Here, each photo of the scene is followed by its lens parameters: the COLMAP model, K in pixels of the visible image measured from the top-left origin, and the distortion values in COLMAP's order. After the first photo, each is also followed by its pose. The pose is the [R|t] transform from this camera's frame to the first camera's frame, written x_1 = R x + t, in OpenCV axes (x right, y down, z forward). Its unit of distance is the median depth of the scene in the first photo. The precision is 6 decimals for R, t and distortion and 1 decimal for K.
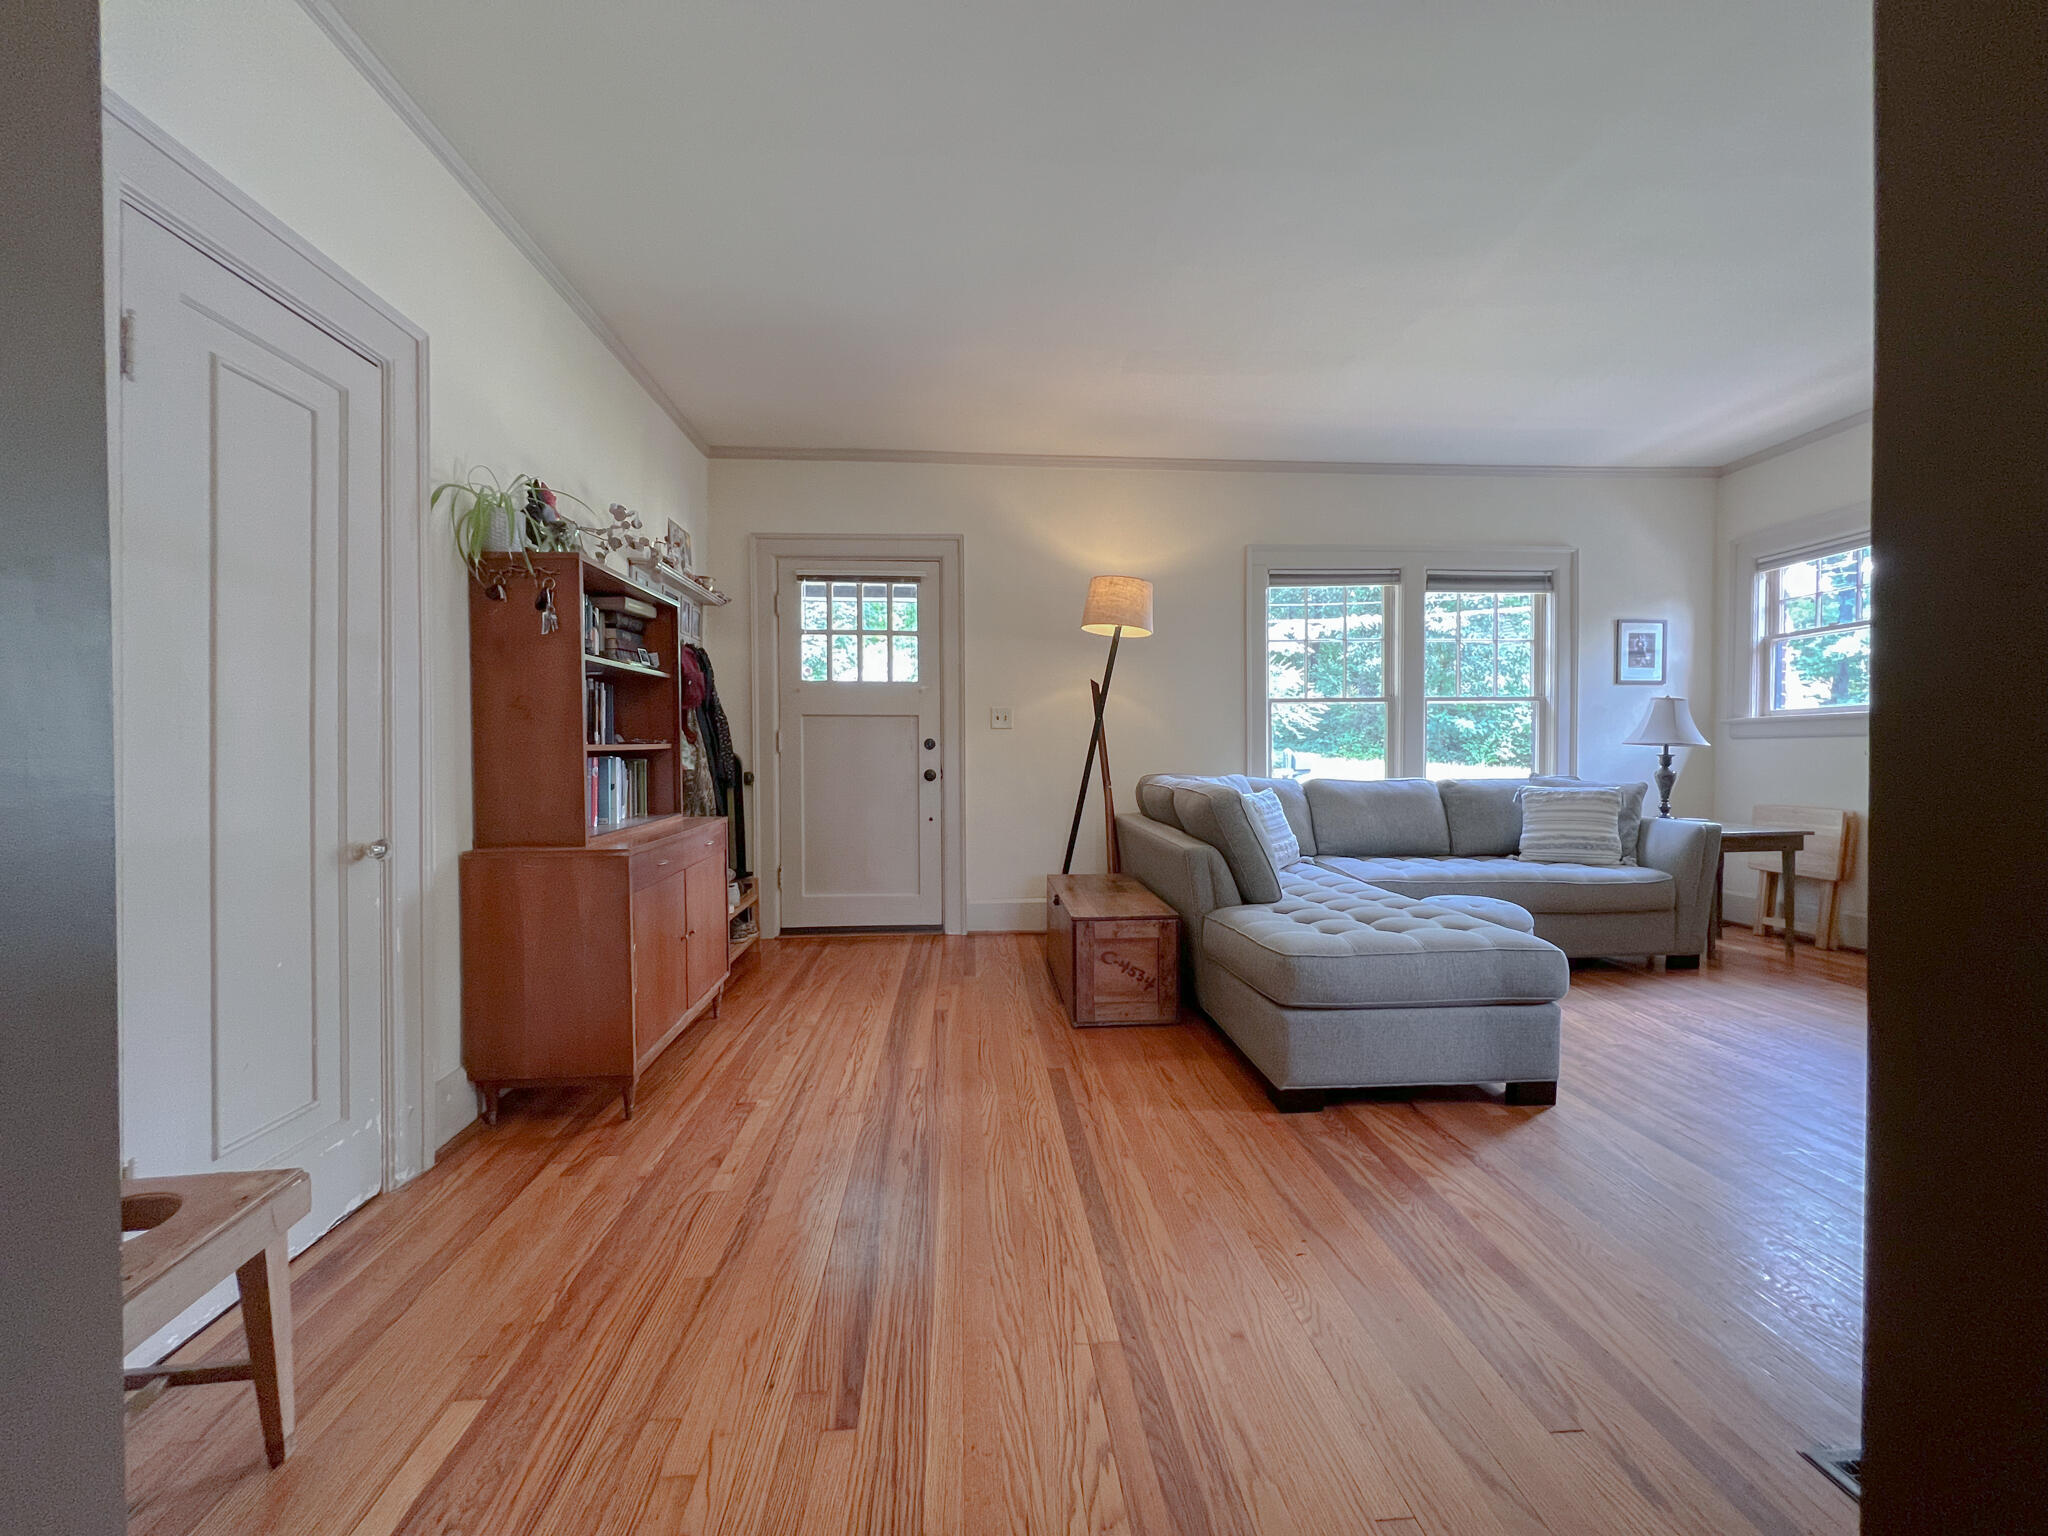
lens RADIAL K [[820.2, 0, 1020.3], [0, 820.2, 760.2], [0, 0, 1]] dist [-0.004118, -0.000242]
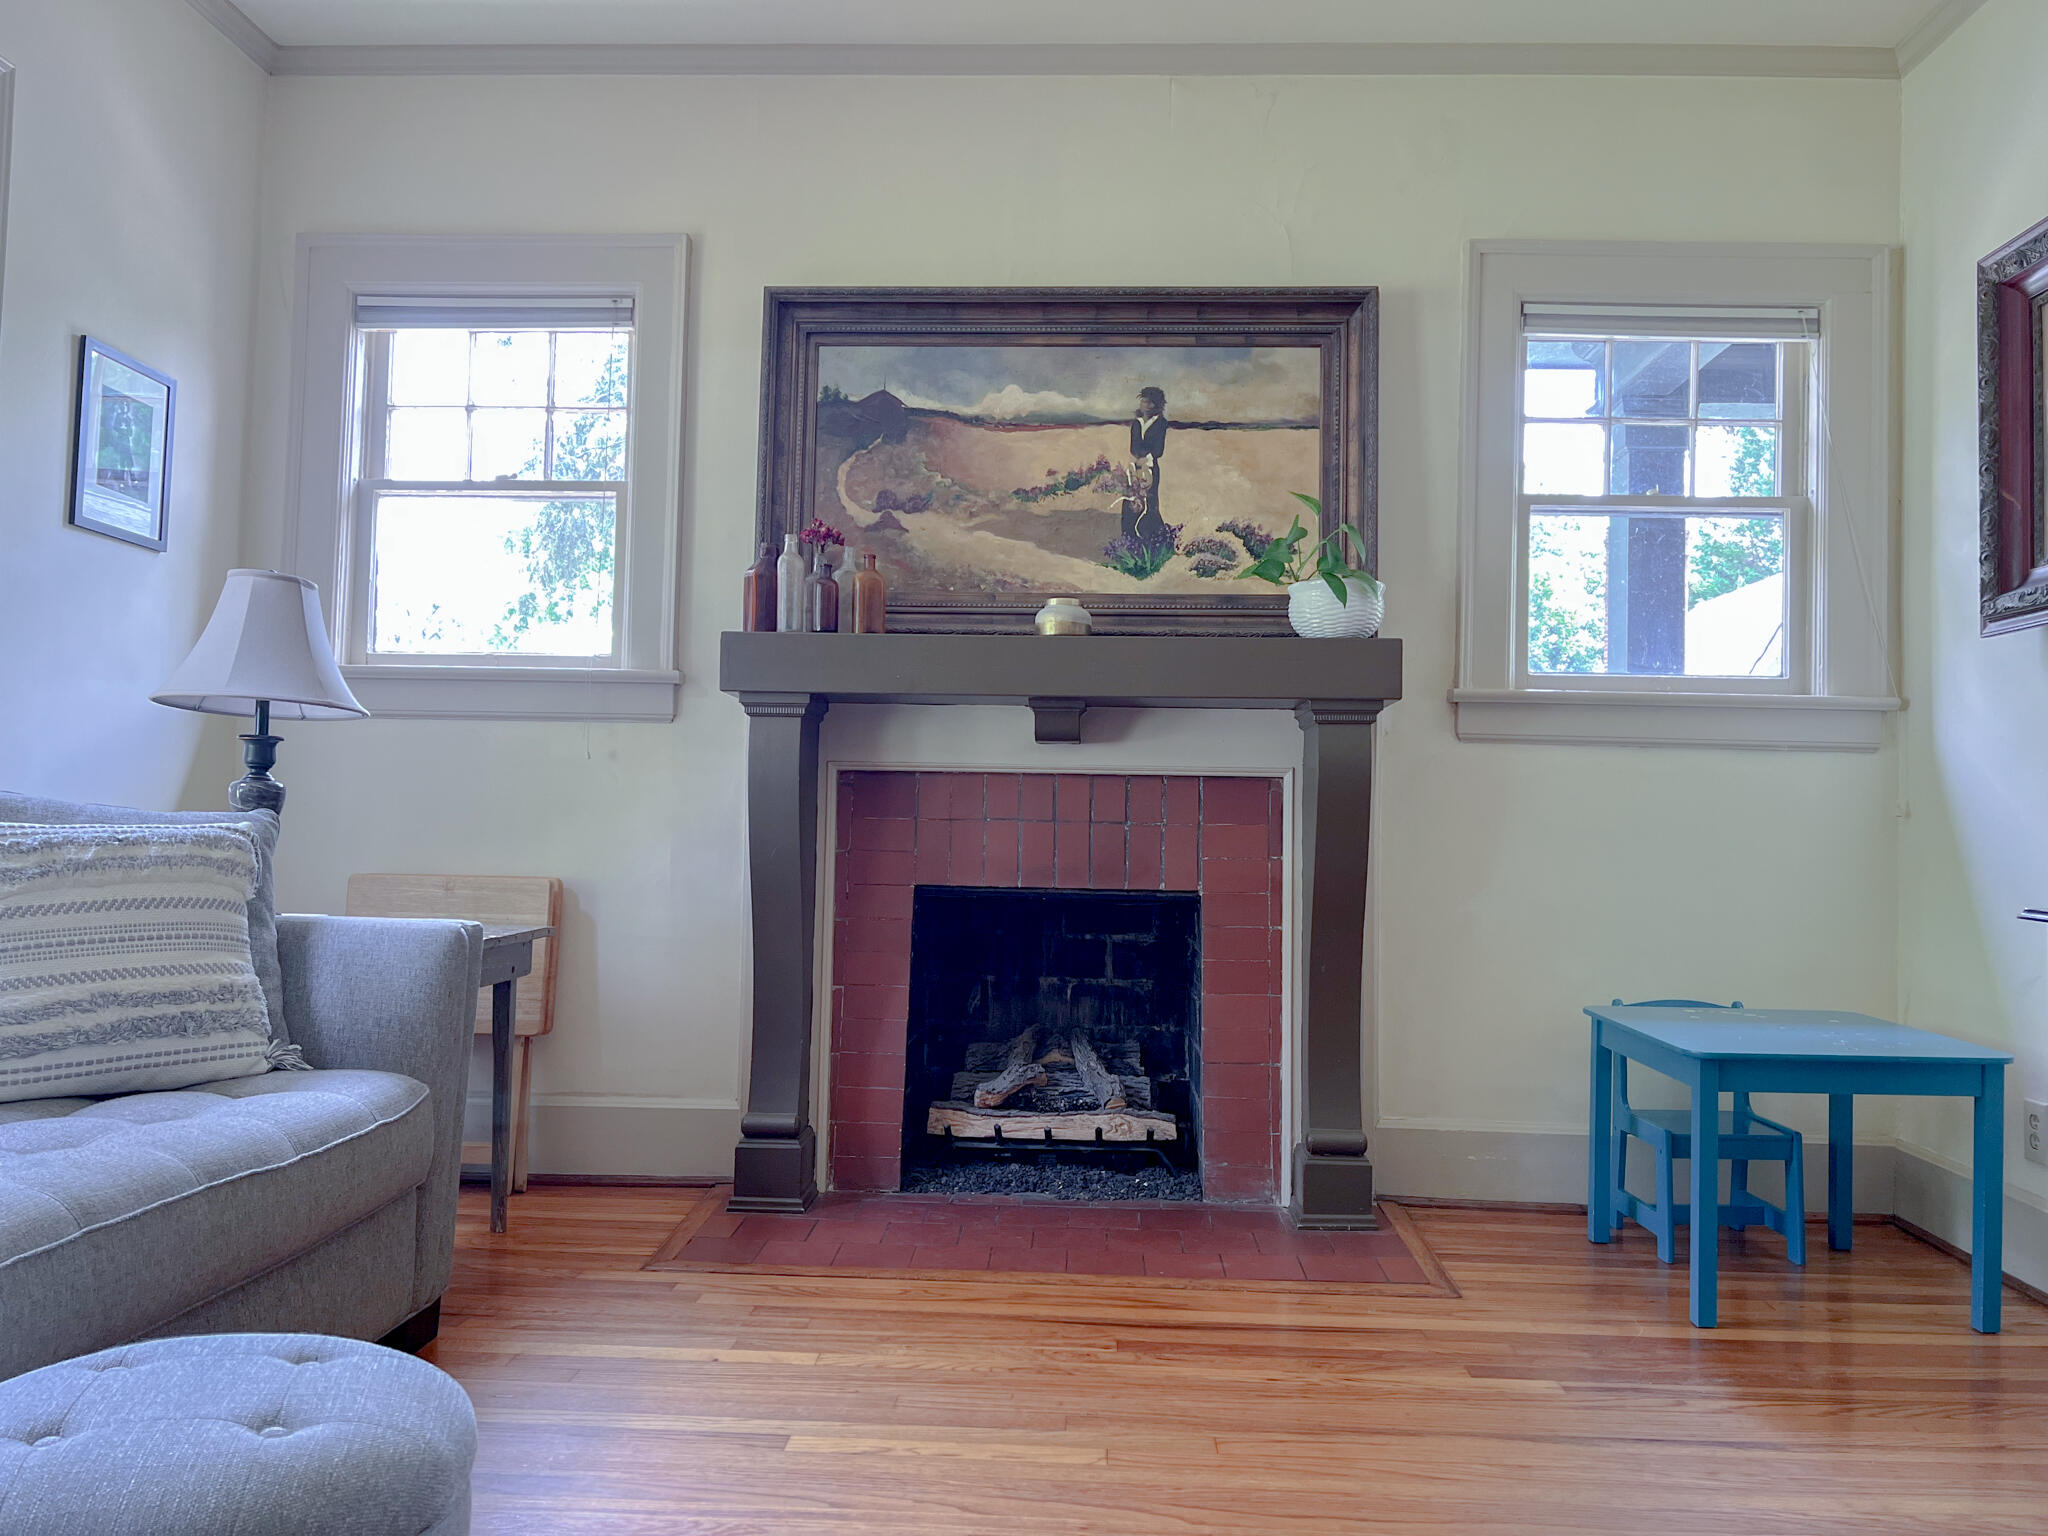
lens RADIAL K [[1538.9, 0, 1026.7], [0, 1538.9, 764.4], [0, 0, 1]] dist [0.008164, 0.006088]
pose [[0.129192, 0.045855, 0.990559, 0.207007], [-0.008821, 0.998944, -0.045093, 0.039424], [-0.991580, -0.002913, 0.129460, 0.699538]]
